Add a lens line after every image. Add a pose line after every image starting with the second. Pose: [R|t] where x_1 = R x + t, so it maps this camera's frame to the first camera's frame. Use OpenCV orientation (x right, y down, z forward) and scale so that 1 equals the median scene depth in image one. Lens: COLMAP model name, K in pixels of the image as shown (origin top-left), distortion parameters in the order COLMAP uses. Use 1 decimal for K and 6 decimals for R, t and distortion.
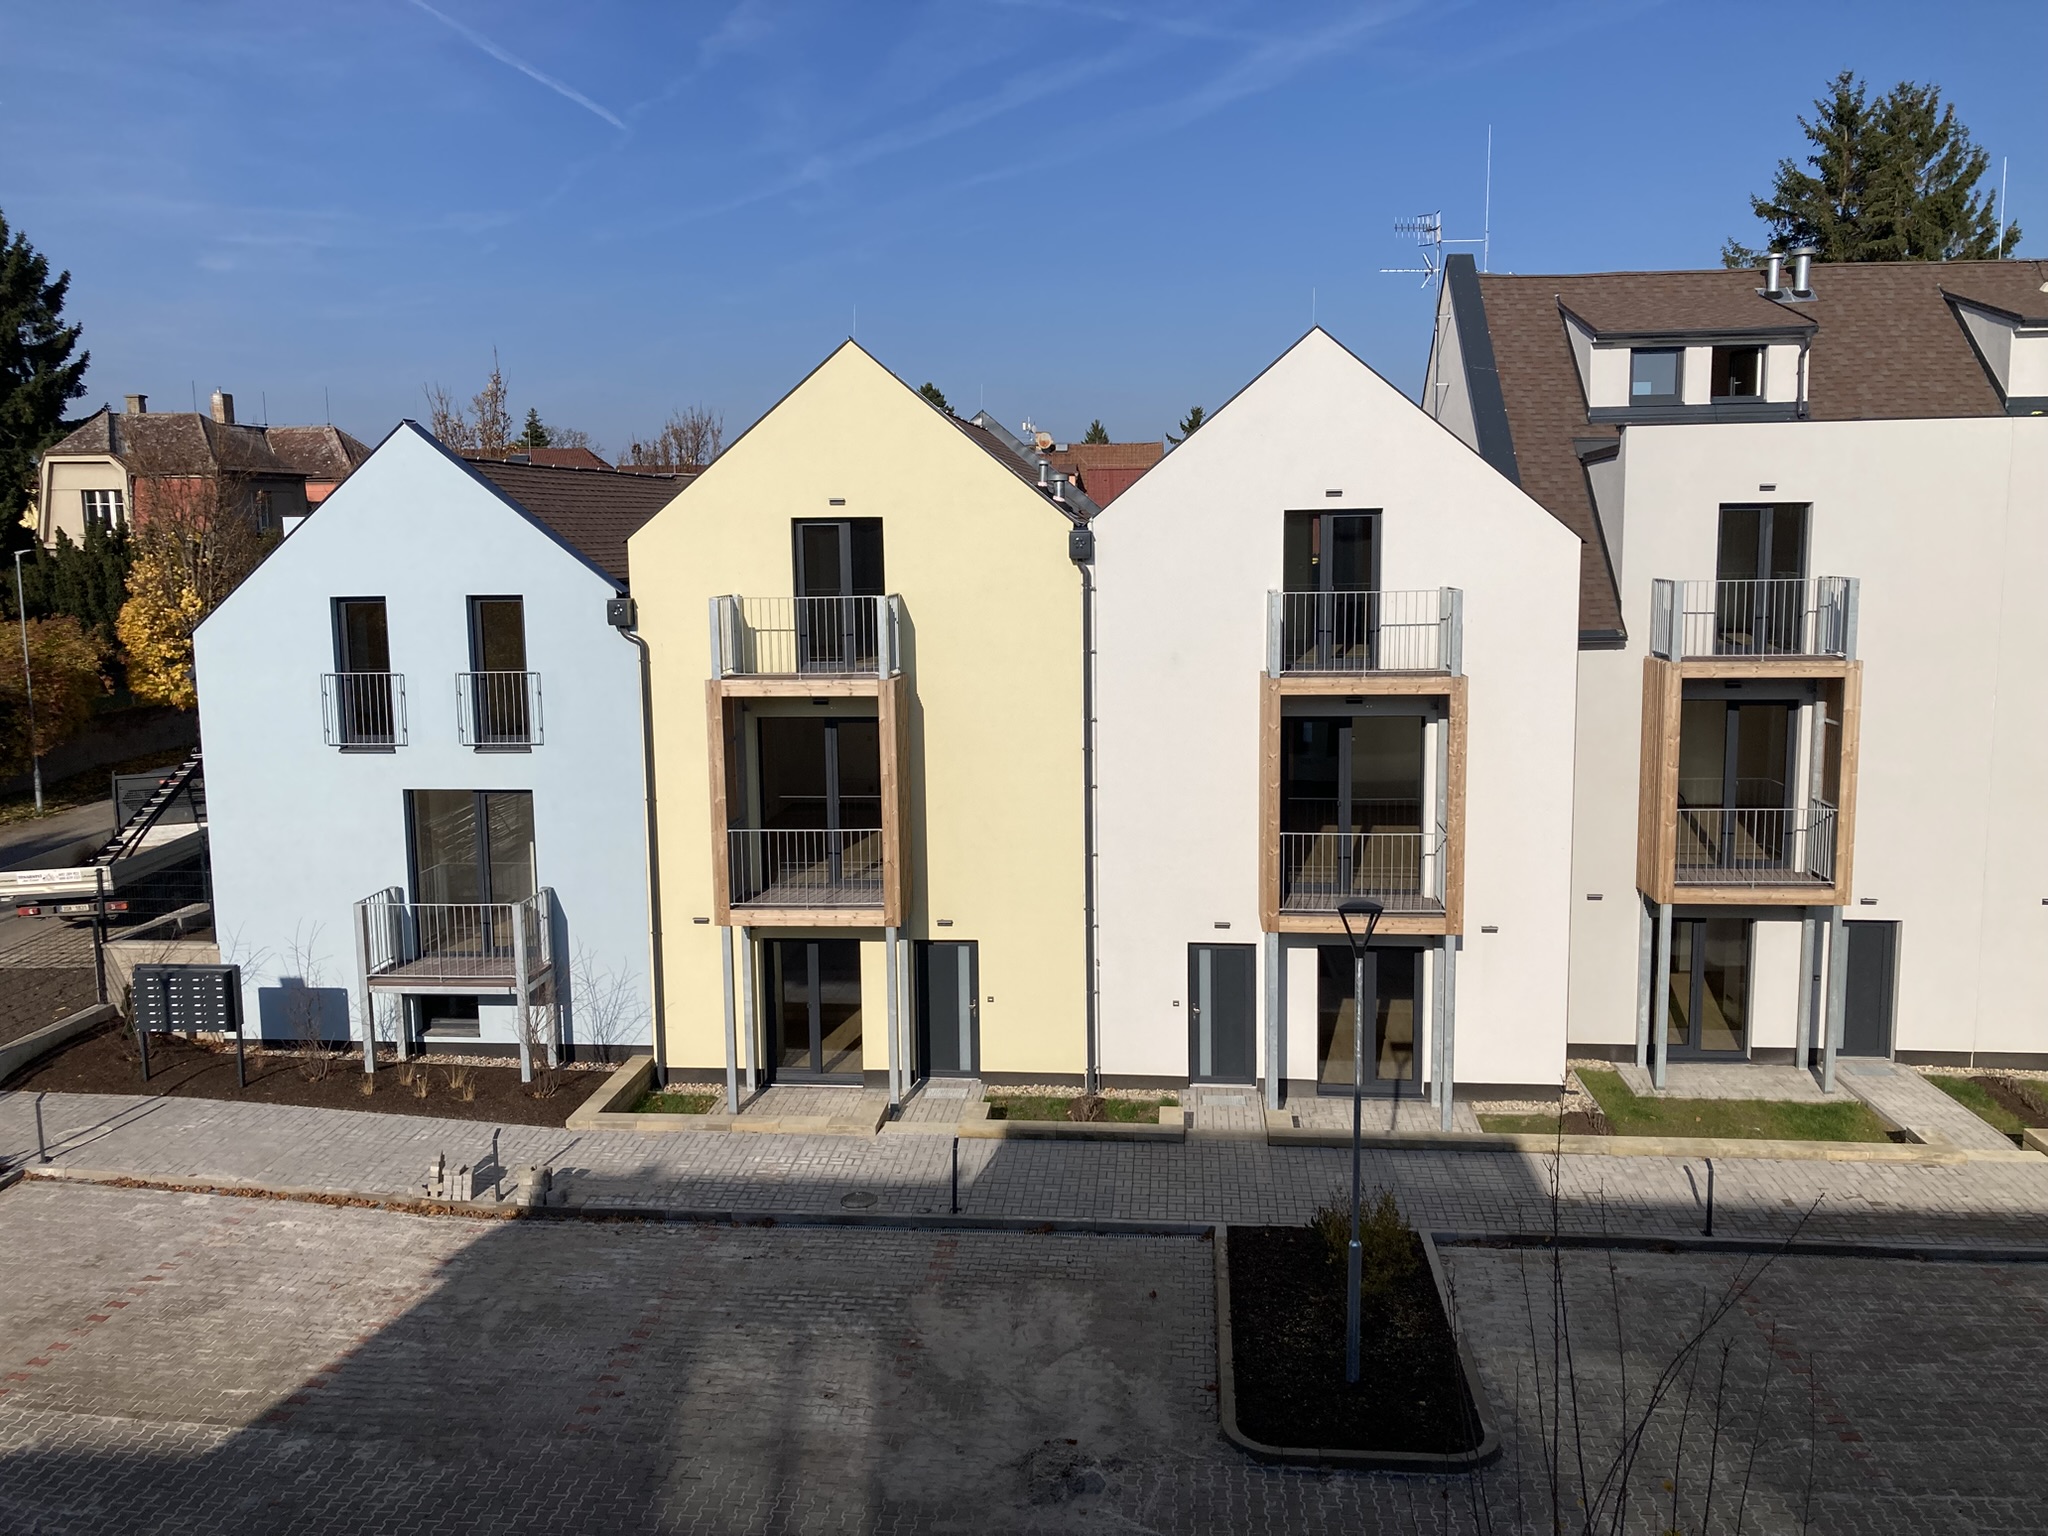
lens RADIAL K [[1675.7, 0, 996.6], [0, 1675.7, 719.5], [0, 0, 1]] dist [0.025256, -0.032757]
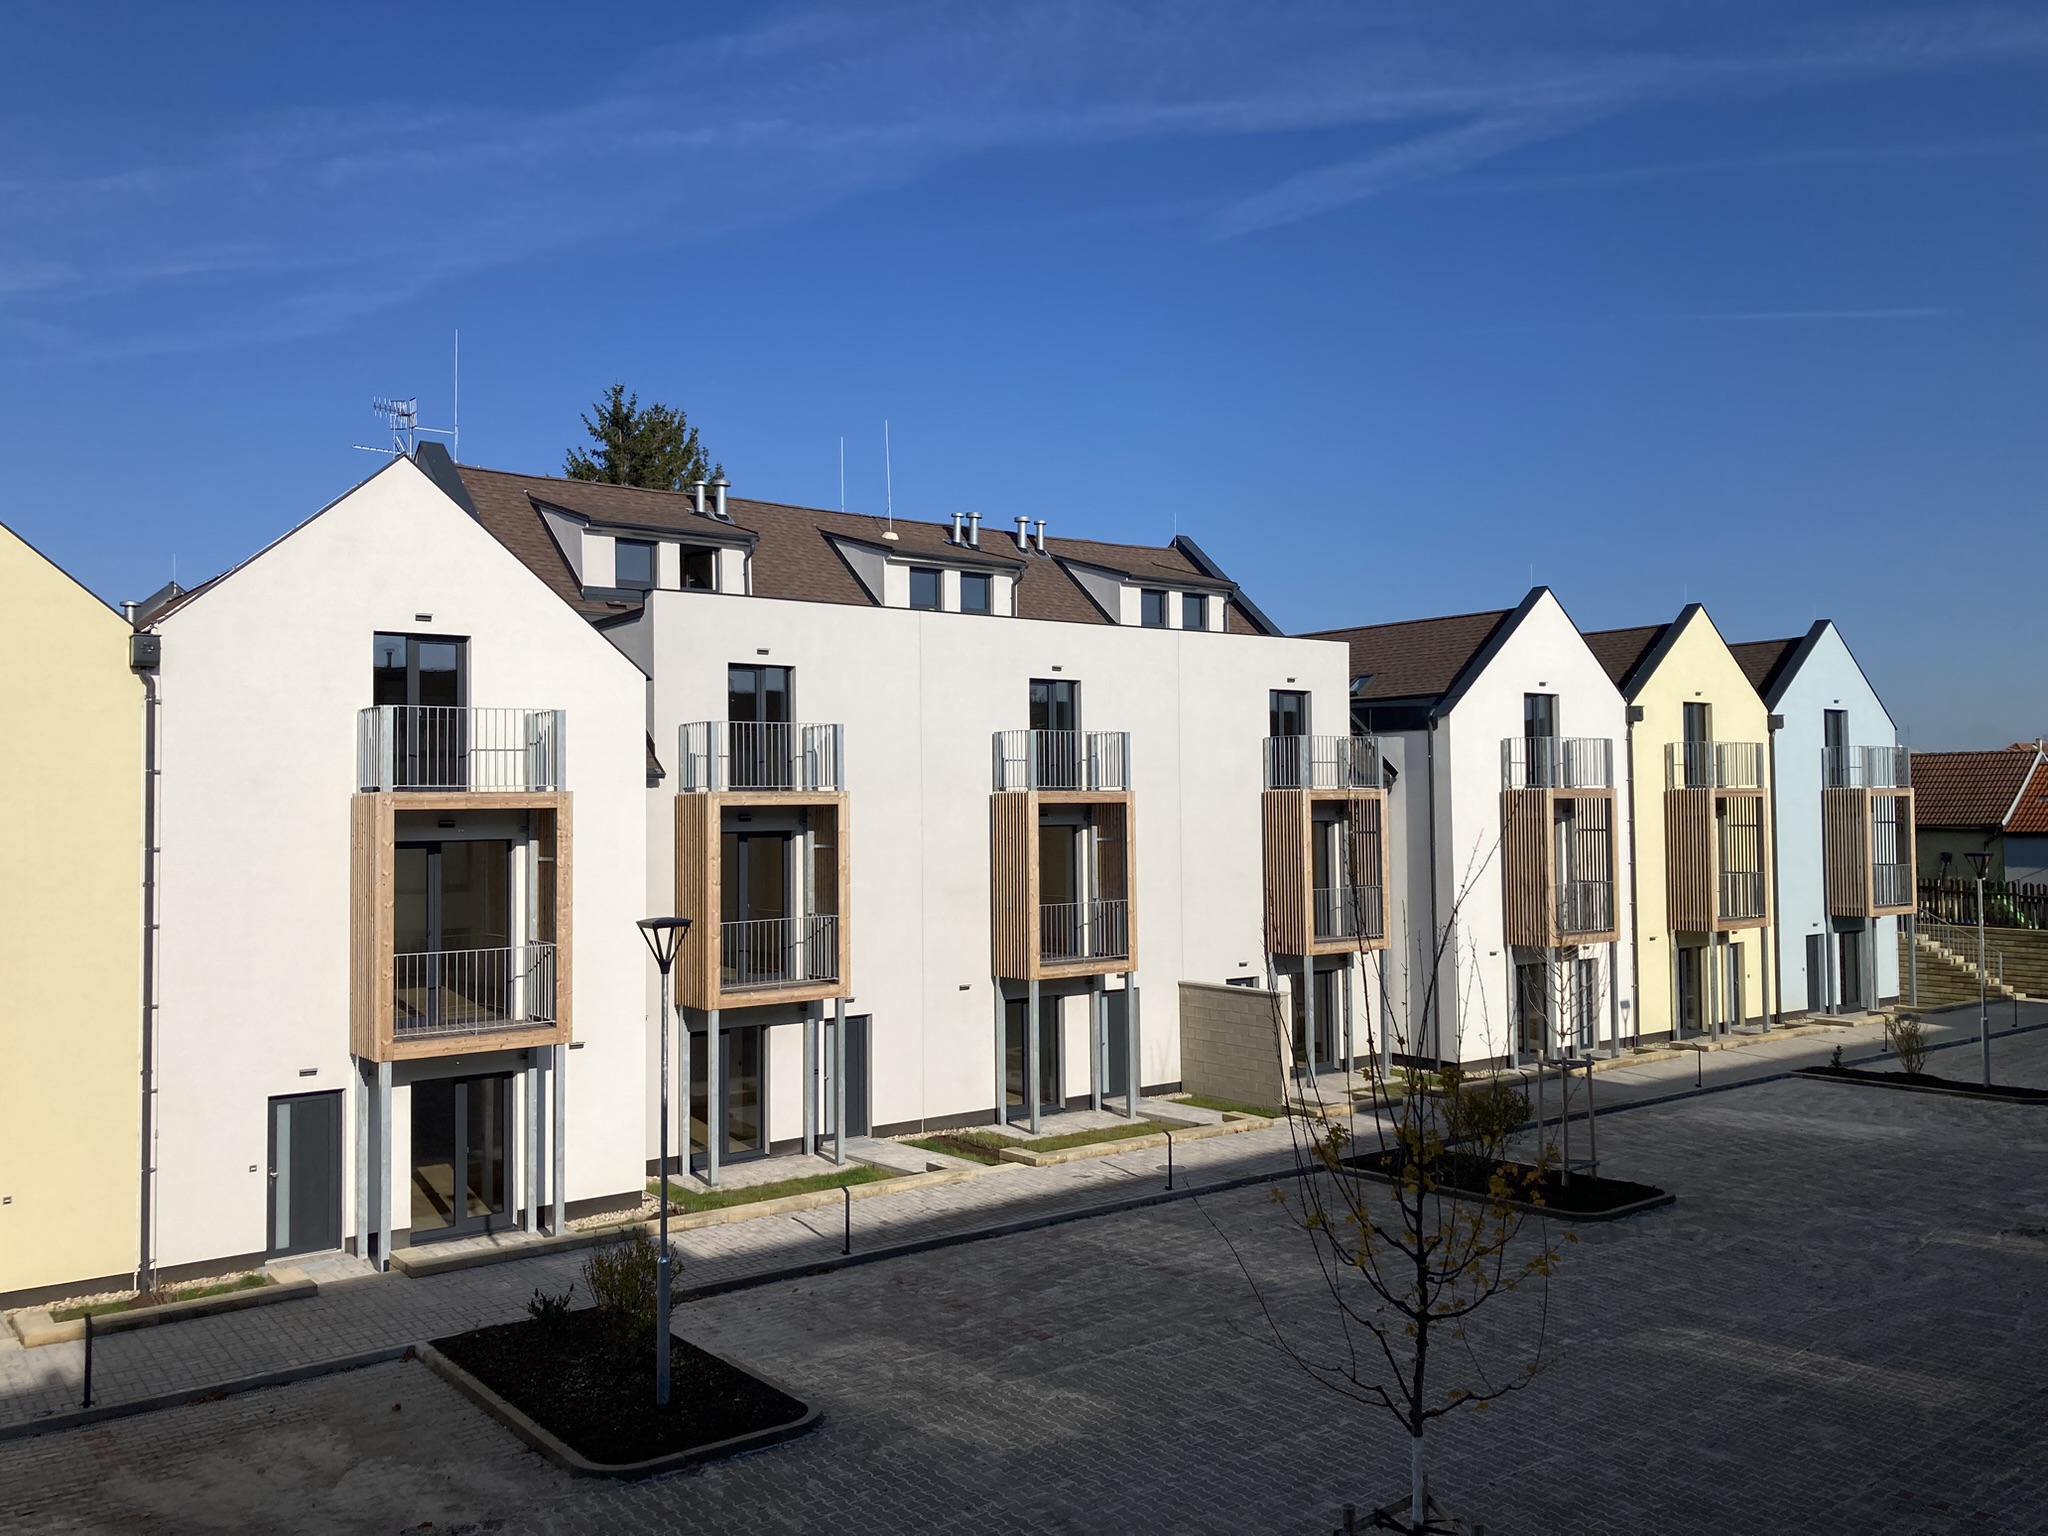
lens RADIAL K [[1675.7, 0, 1019.0], [0, 1675.7, 752.3], [0, 0, 1]] dist [0.025256, -0.032757]
pose [[0.726549, 0.029774, 0.686469, -0.221318], [0.080470, 0.988499, -0.128042, 0.099088], [-0.682387, 0.148269, 0.715797, 0.045351]]
